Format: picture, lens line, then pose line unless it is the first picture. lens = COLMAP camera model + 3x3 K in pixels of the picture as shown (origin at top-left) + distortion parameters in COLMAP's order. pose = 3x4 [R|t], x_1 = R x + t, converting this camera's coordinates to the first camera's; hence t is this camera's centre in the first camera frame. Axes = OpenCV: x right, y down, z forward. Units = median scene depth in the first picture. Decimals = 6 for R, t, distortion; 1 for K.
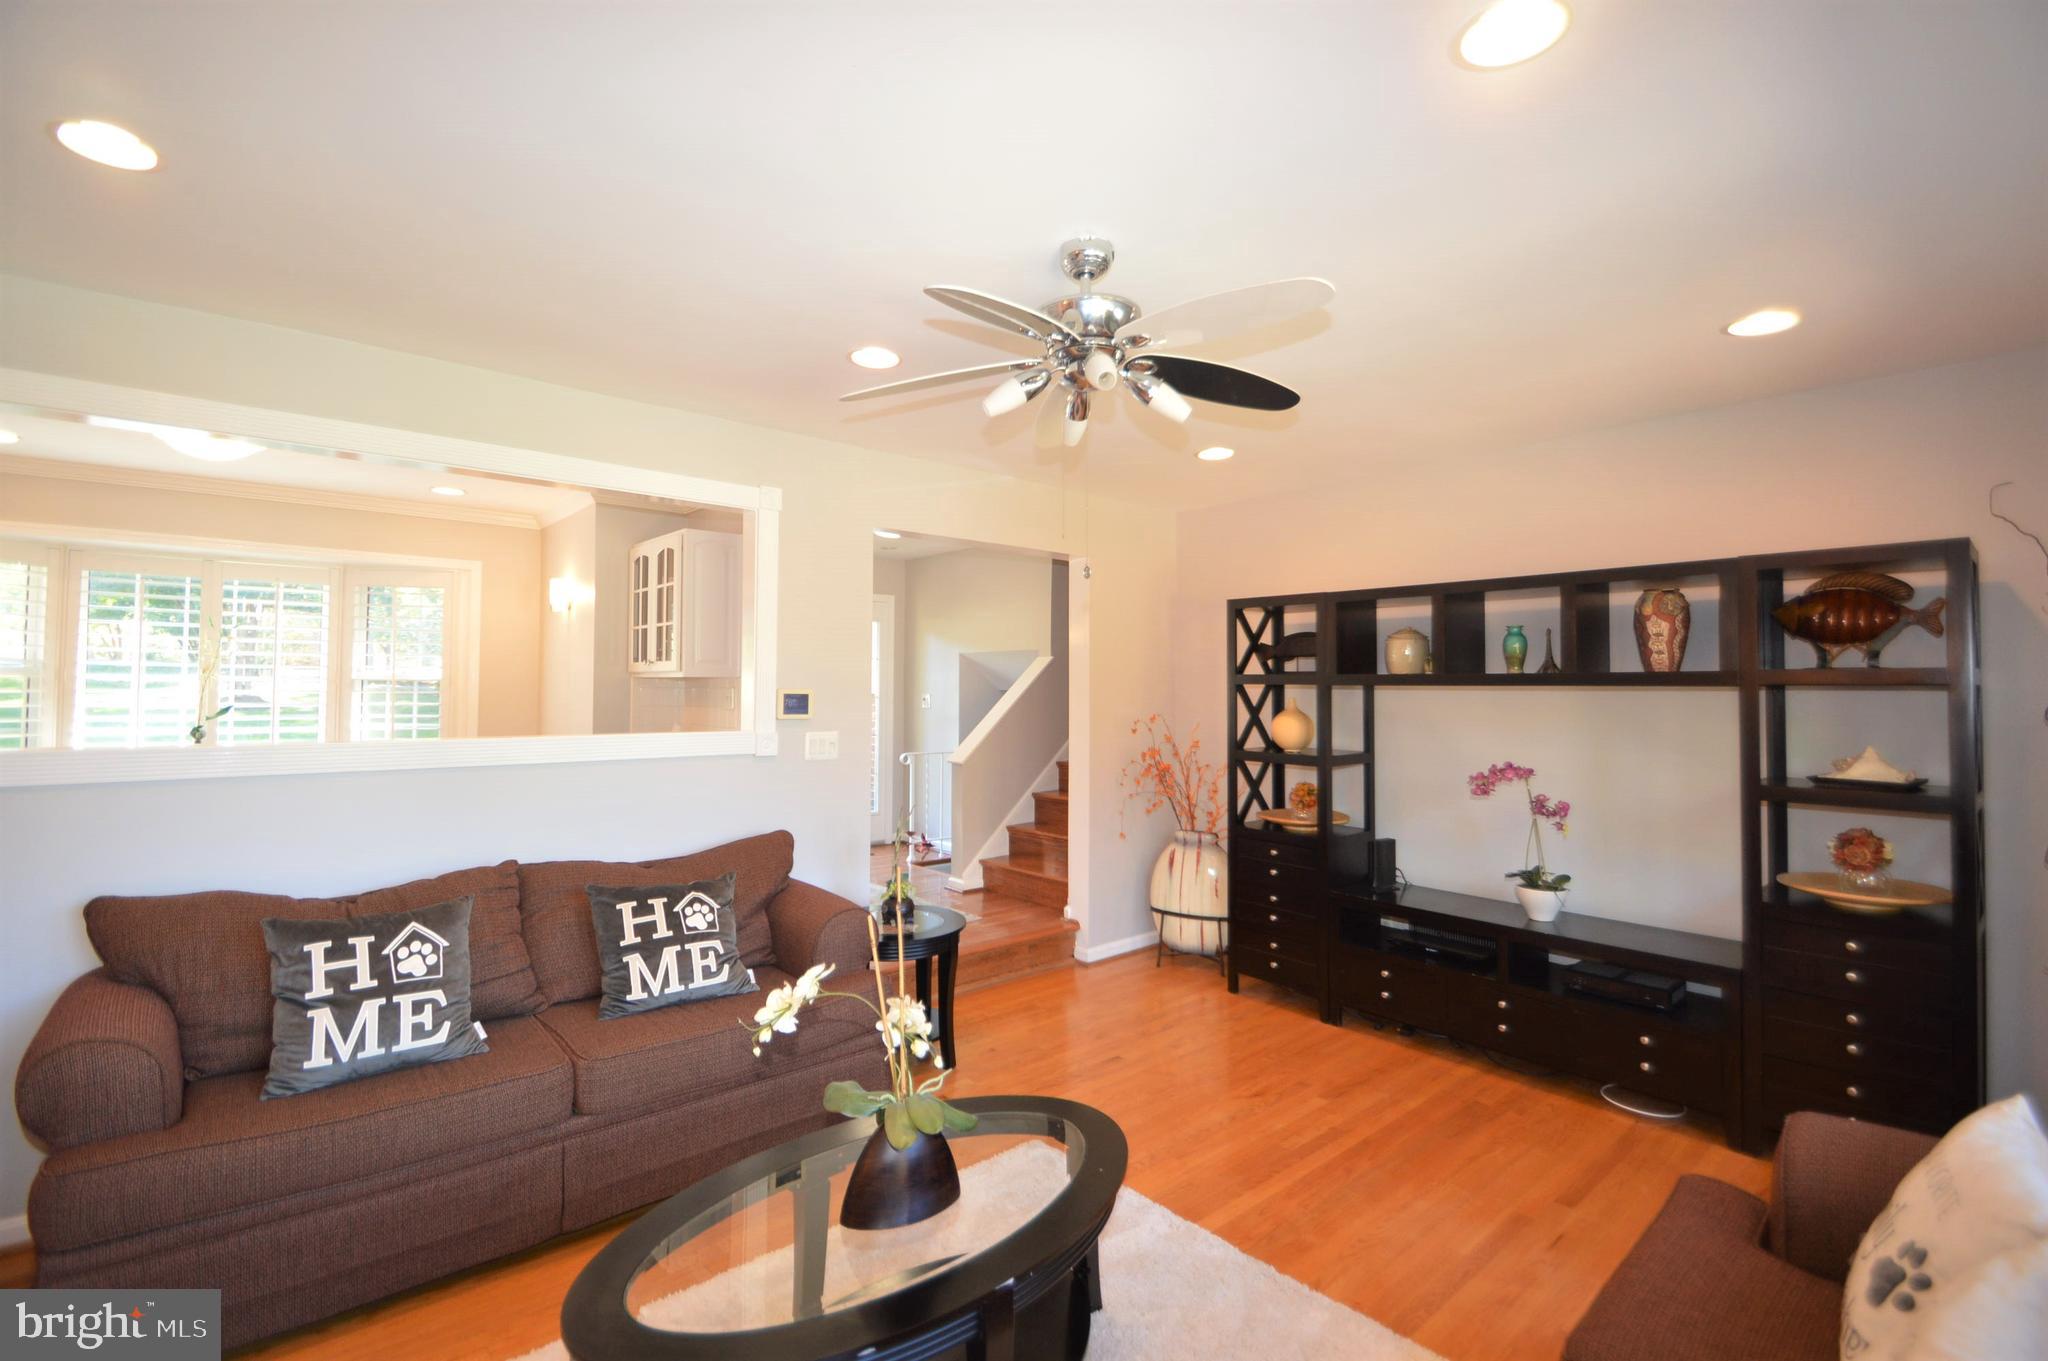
lens RADIAL K [[912.8, 0, 1036.0], [0, 912.8, 667.2], [0, 0, 1]] dist [0.010685, -0.013026]
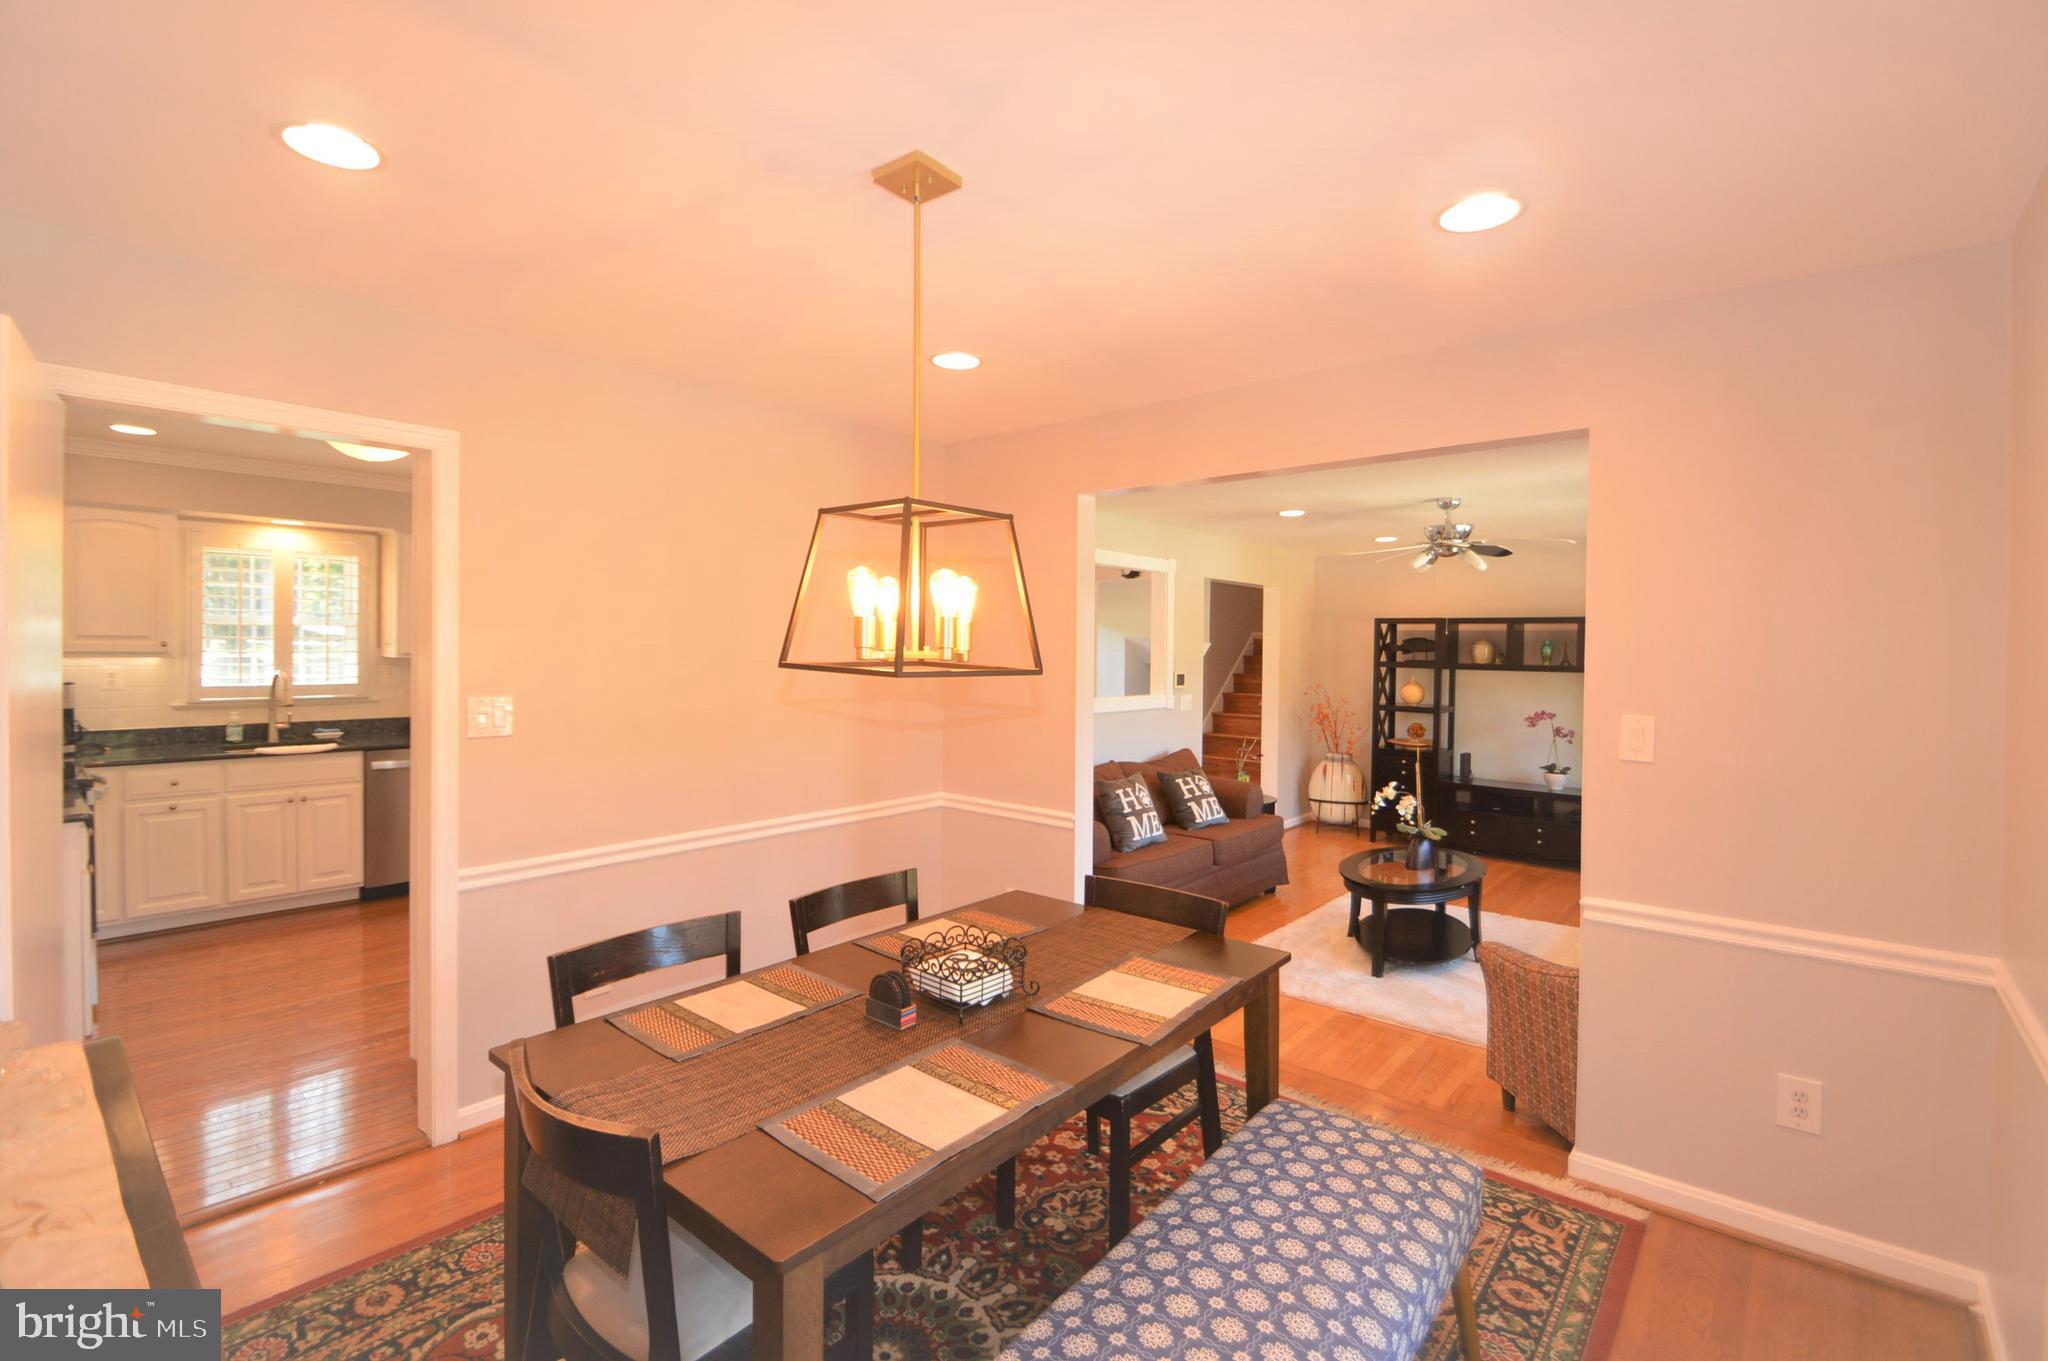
lens RADIAL K [[912.8, 0, 1028.1], [0, 912.8, 664.7], [0, 0, 1]] dist [0.010685, -0.013026]
pose [[0.989728, 0.002376, 0.142941, -0.890509], [-0.008957, 0.998928, 0.045409, -0.075734], [-0.142680, -0.046223, 0.988689, -0.808685]]
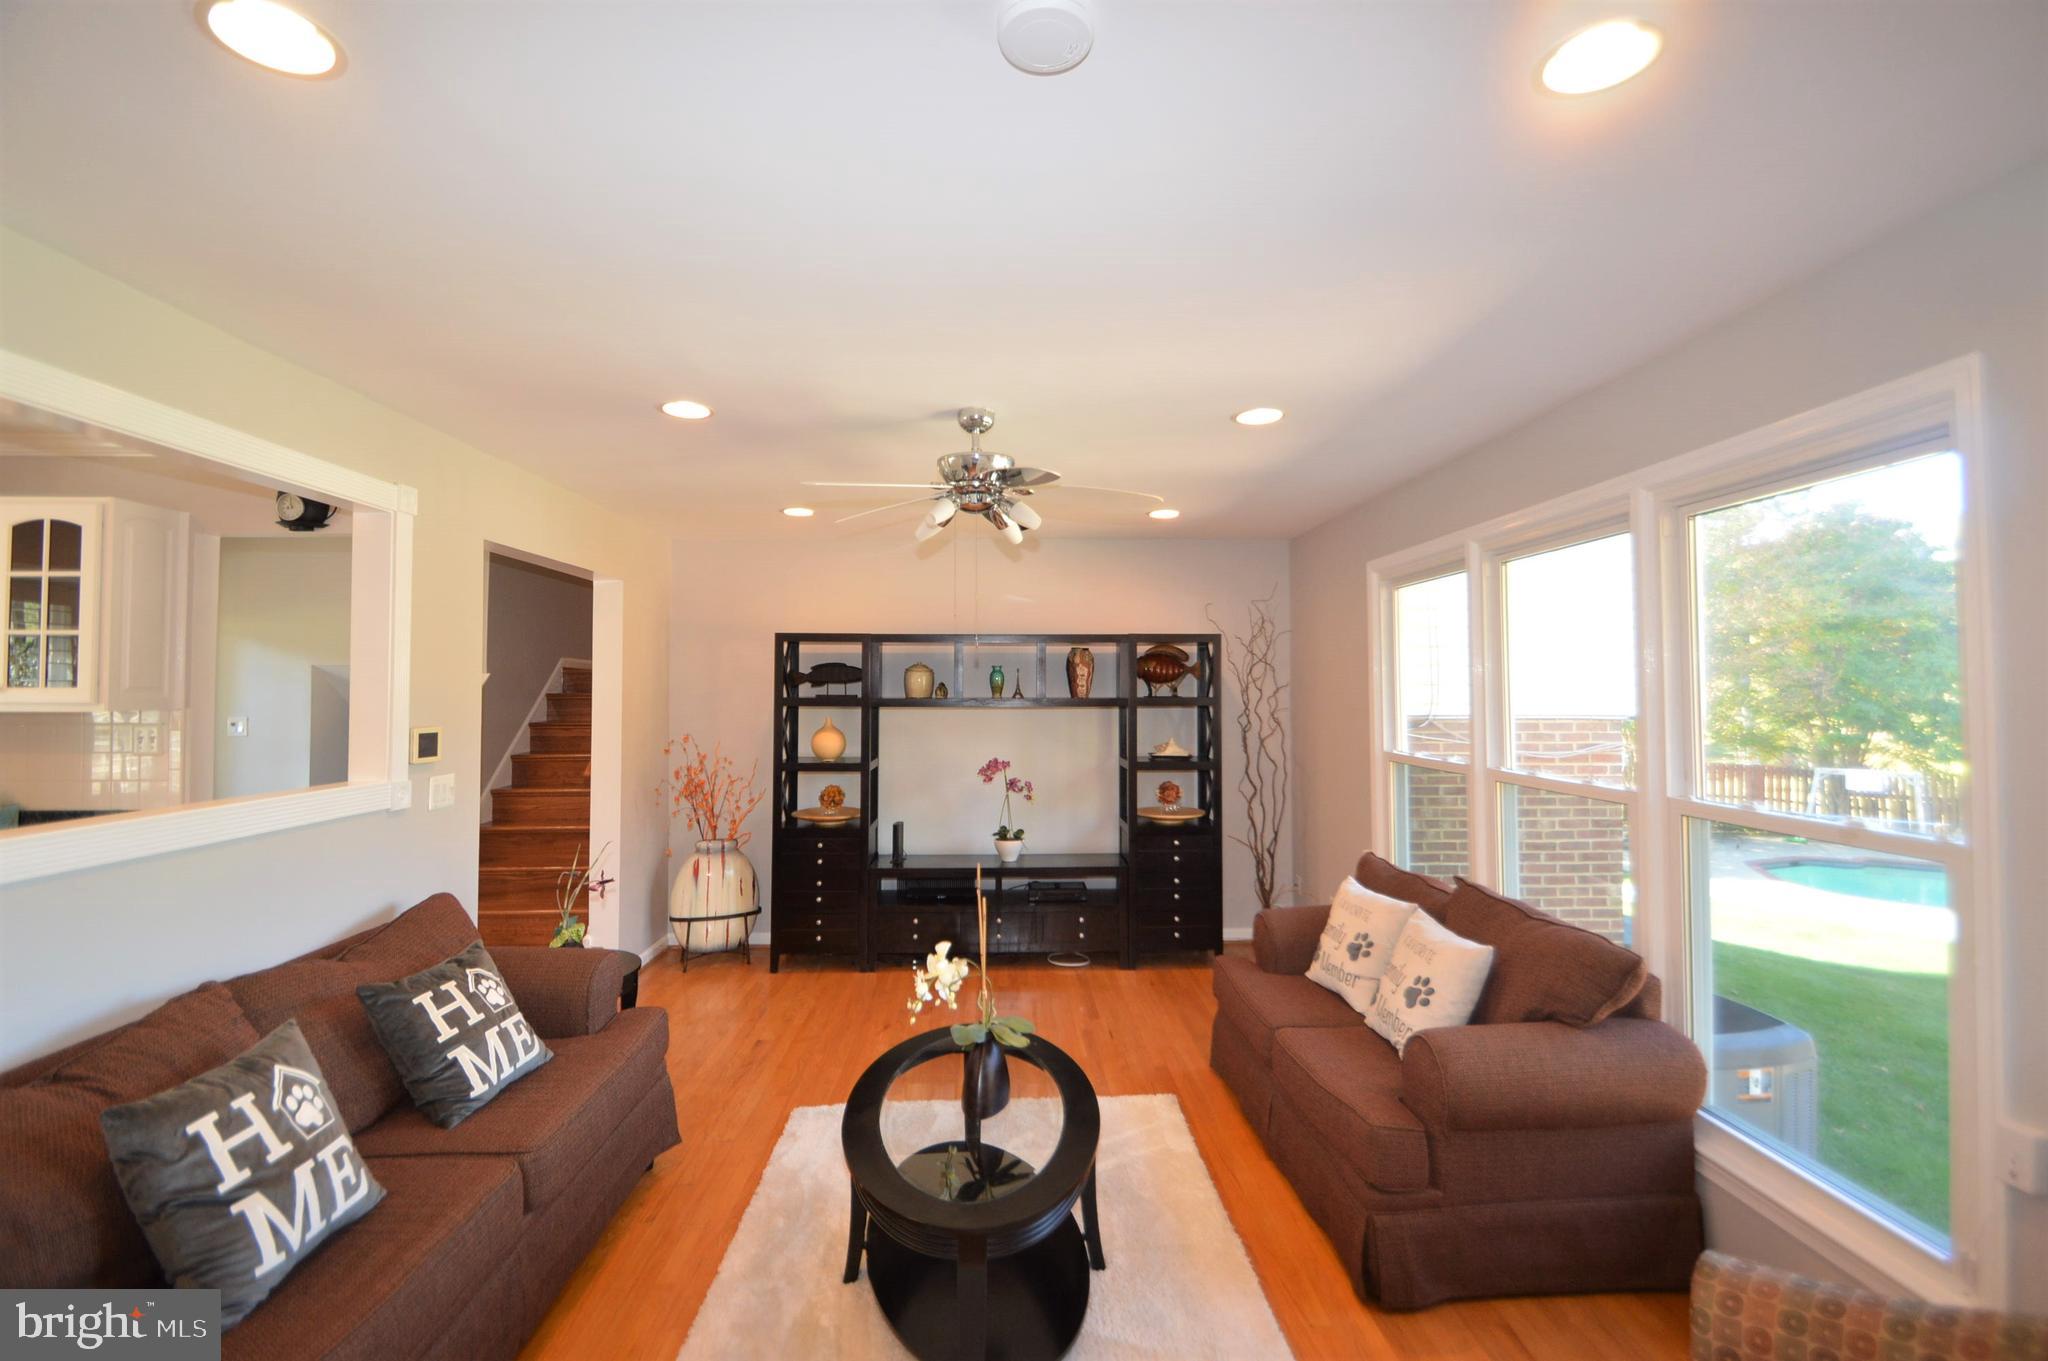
lens RADIAL K [[912.8, 0, 1032.5], [0, 912.8, 661.8], [0, 0, 1]] dist [0.010685, -0.013026]
pose [[0.629044, 0.015283, 0.777219, -0.621817], [-0.014391, 0.999864, -0.008014, -0.042528], [-0.777237, -0.006143, 0.629179, 0.025302]]
